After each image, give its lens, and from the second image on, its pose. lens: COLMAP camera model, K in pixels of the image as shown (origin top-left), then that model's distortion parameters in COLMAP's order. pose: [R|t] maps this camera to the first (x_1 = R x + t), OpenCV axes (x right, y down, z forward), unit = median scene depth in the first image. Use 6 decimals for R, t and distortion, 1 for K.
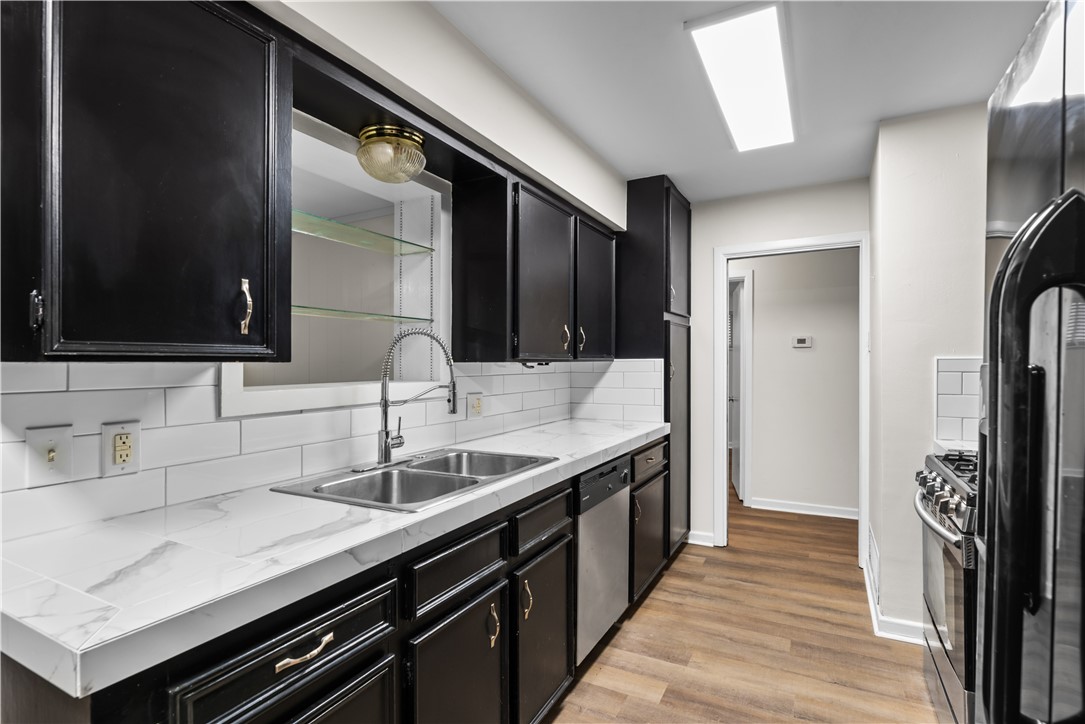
lens RADIAL K [[530.7, 0, 543.1], [0, 530.7, 365.4], [0, 0, 1]] dist [-0.000912, -0.000239]
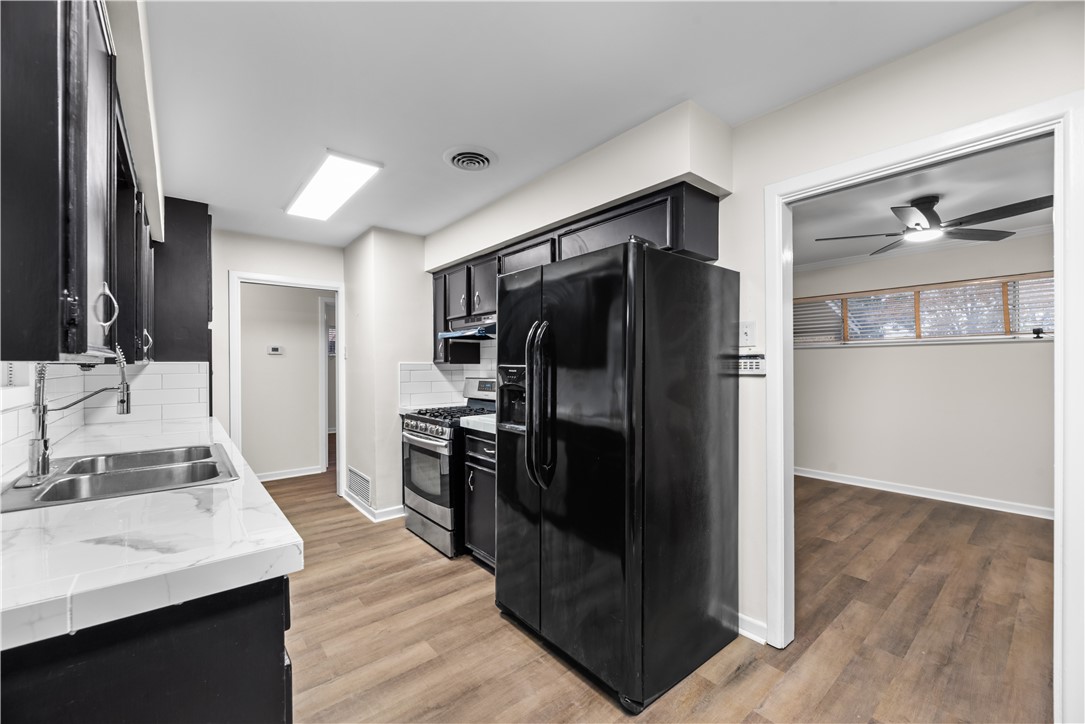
lens RADIAL K [[437.9, 0, 540.0], [0, 437.9, 364.4], [0, 0, 1]] dist [0.003818, 0.000296]
pose [[0.380712, 0.003326, 0.924688, -0.510520], [0.005777, 0.999965, -0.005975, 0.003300], [-0.924676, 0.007616, 0.380680, -0.052206]]
